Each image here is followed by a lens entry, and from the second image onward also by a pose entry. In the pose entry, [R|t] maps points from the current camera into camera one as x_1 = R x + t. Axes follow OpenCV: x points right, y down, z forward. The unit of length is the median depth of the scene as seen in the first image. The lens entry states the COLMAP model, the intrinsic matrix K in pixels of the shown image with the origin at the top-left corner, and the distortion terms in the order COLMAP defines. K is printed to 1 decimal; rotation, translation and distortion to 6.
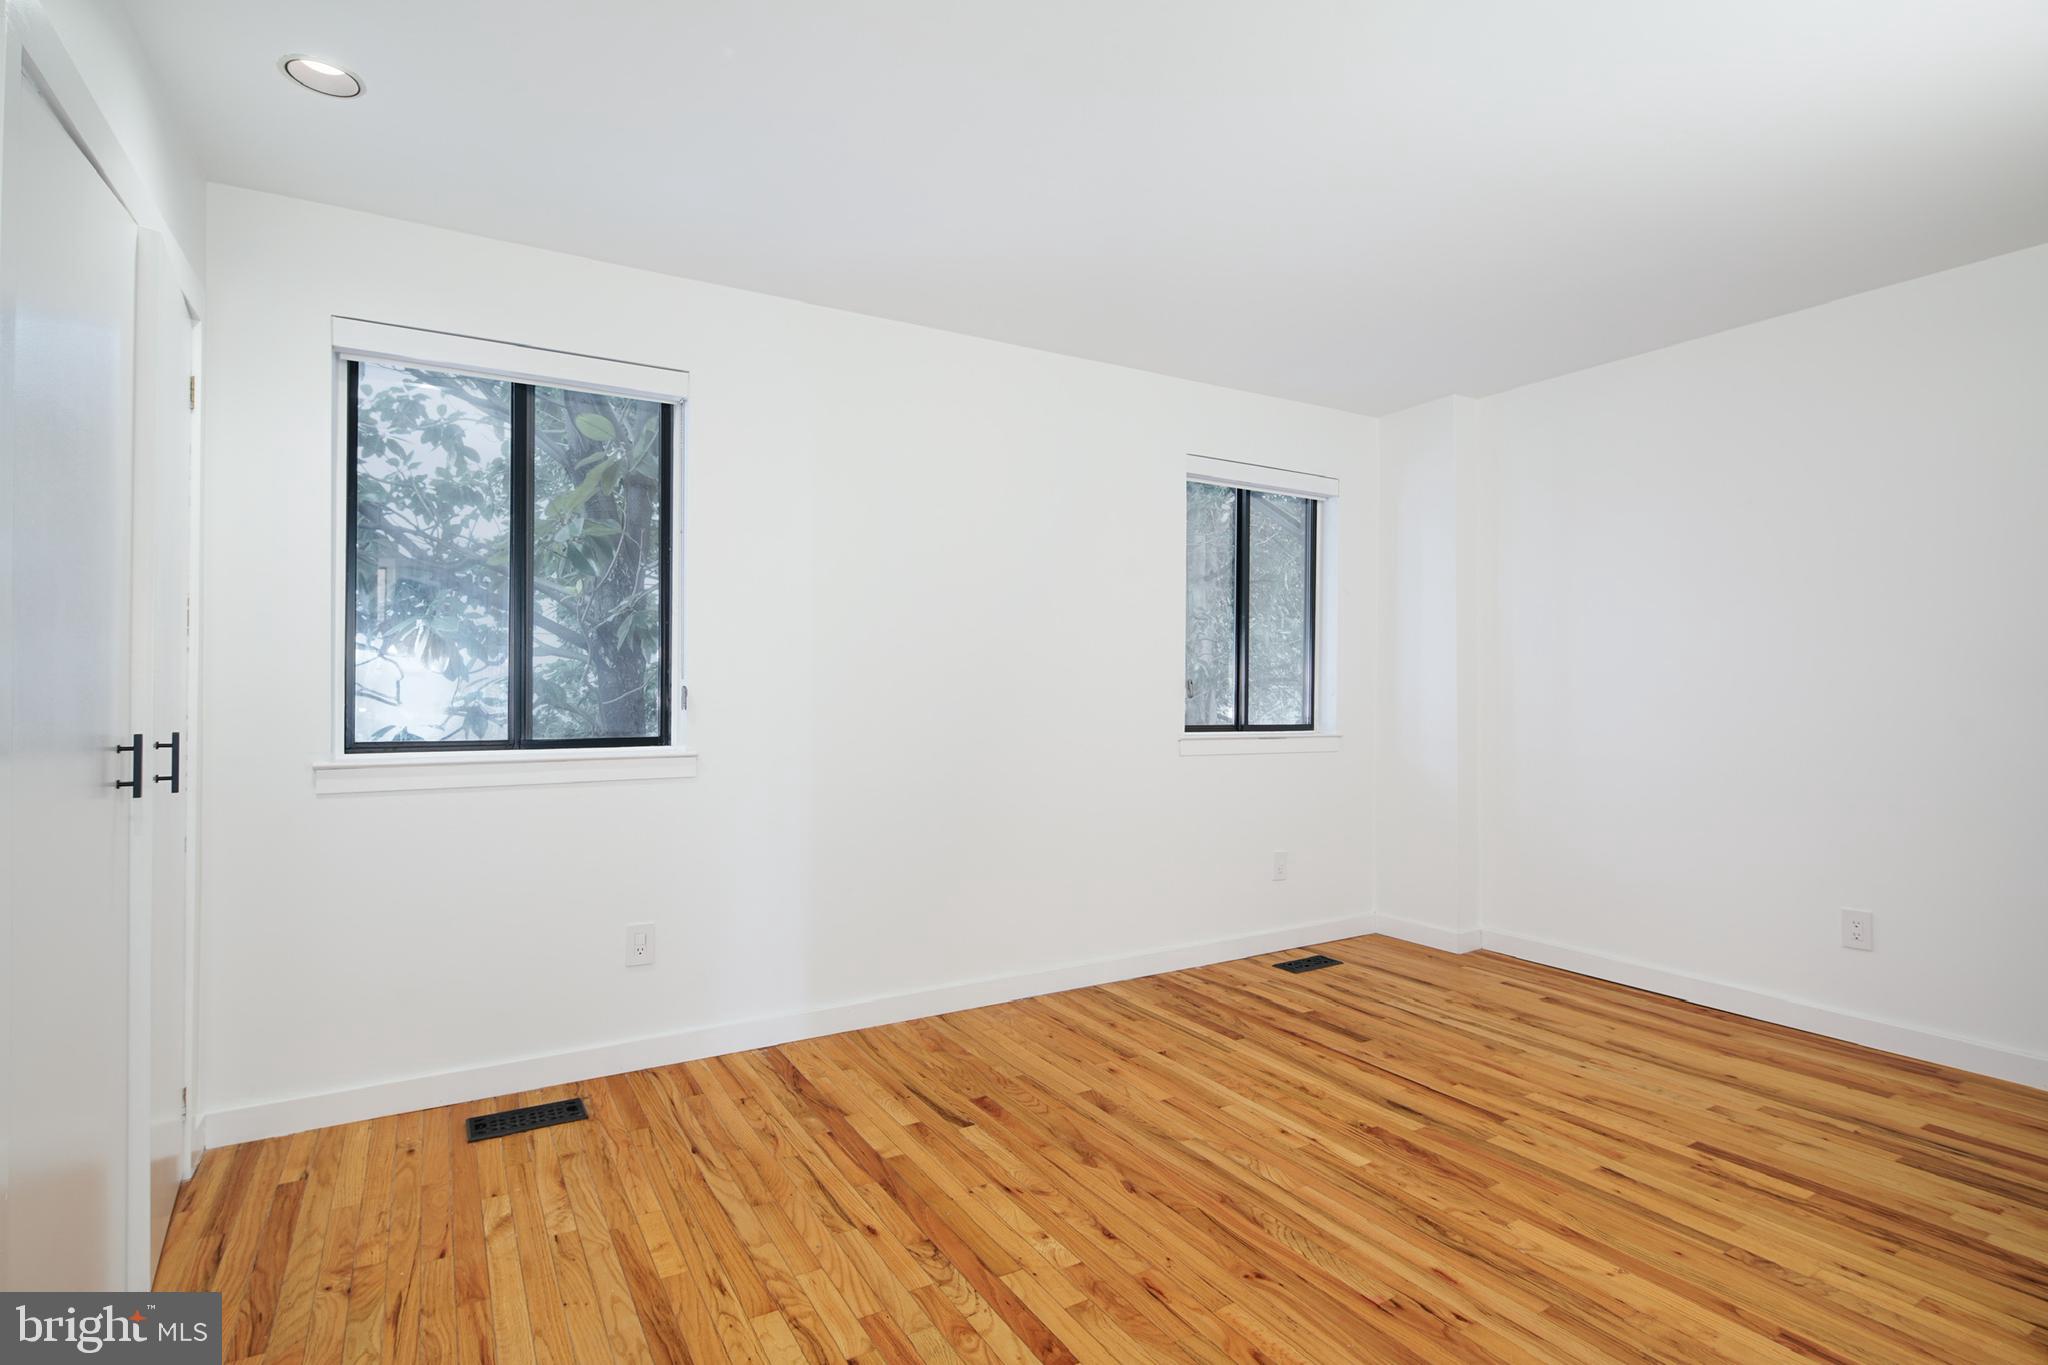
lens RADIAL K [[998.9, 0, 1025.0], [0, 998.9, 682.5], [0, 0, 1]] dist [0.006494, 0.000936]
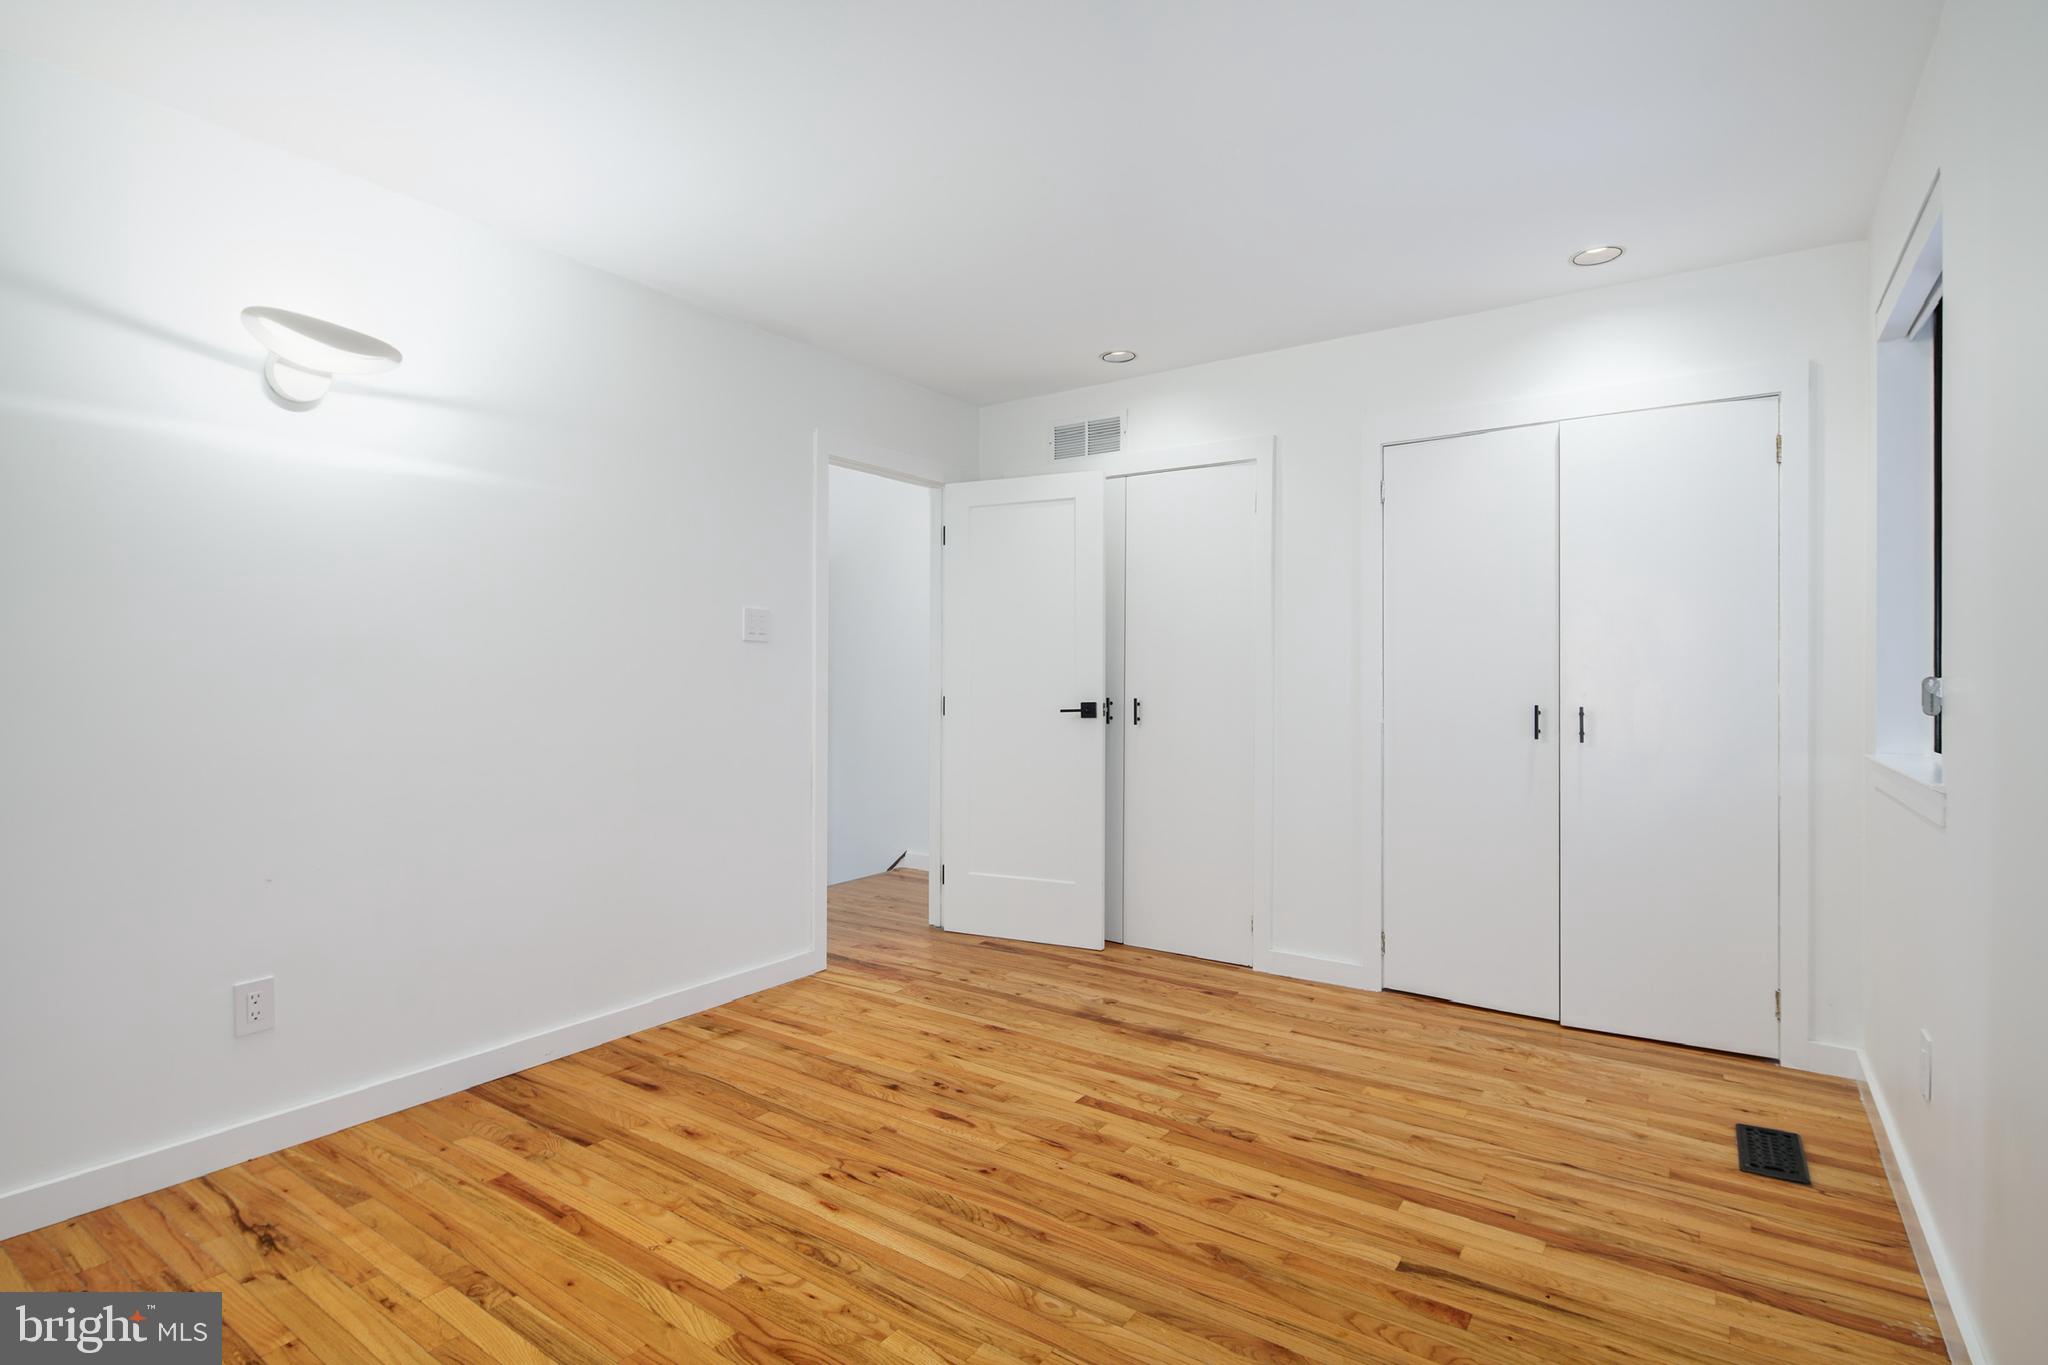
lens RADIAL K [[998.9, 0, 1023.4], [0, 998.9, 681.4], [0, 0, 1]] dist [0.006494, 0.000936]
pose [[-0.912091, -0.005000, -0.409958, 0.583303], [-0.003580, 0.999985, -0.004233, 0.014359], [0.409973, -0.002394, -0.912095, 1.803140]]
